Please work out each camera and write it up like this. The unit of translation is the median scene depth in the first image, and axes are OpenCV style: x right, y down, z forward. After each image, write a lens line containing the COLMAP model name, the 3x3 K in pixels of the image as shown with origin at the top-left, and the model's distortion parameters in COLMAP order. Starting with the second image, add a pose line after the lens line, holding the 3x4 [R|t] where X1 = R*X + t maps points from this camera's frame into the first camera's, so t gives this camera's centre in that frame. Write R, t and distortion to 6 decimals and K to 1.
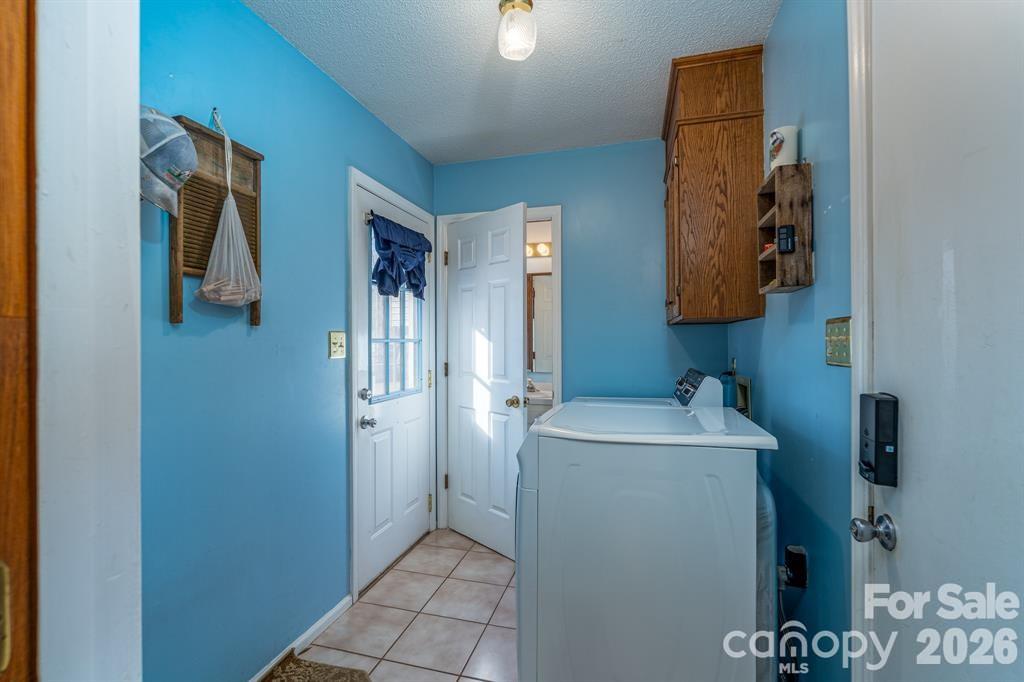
lens RADIAL K [[462.8, 0, 511.5], [0, 462.8, 340.6], [0, 0, 1]] dist [-0.002378, -0.000109]
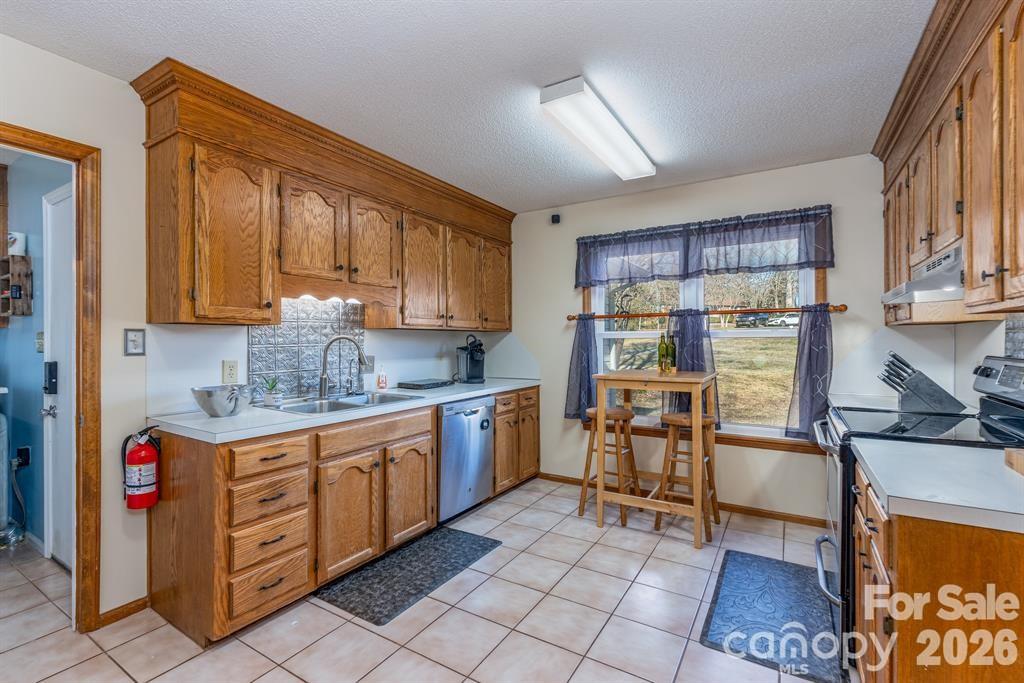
lens RADIAL K [[462.8, 0, 505.4], [0, 462.8, 340.3], [0, 0, 1]] dist [-0.002378, -0.000109]
pose [[0.279678, 0.001414, 0.960093, -0.747927], [-0.004007, 0.999992, -0.000306, -0.014785], [-0.960085, -0.003761, 0.279682, -1.627774]]
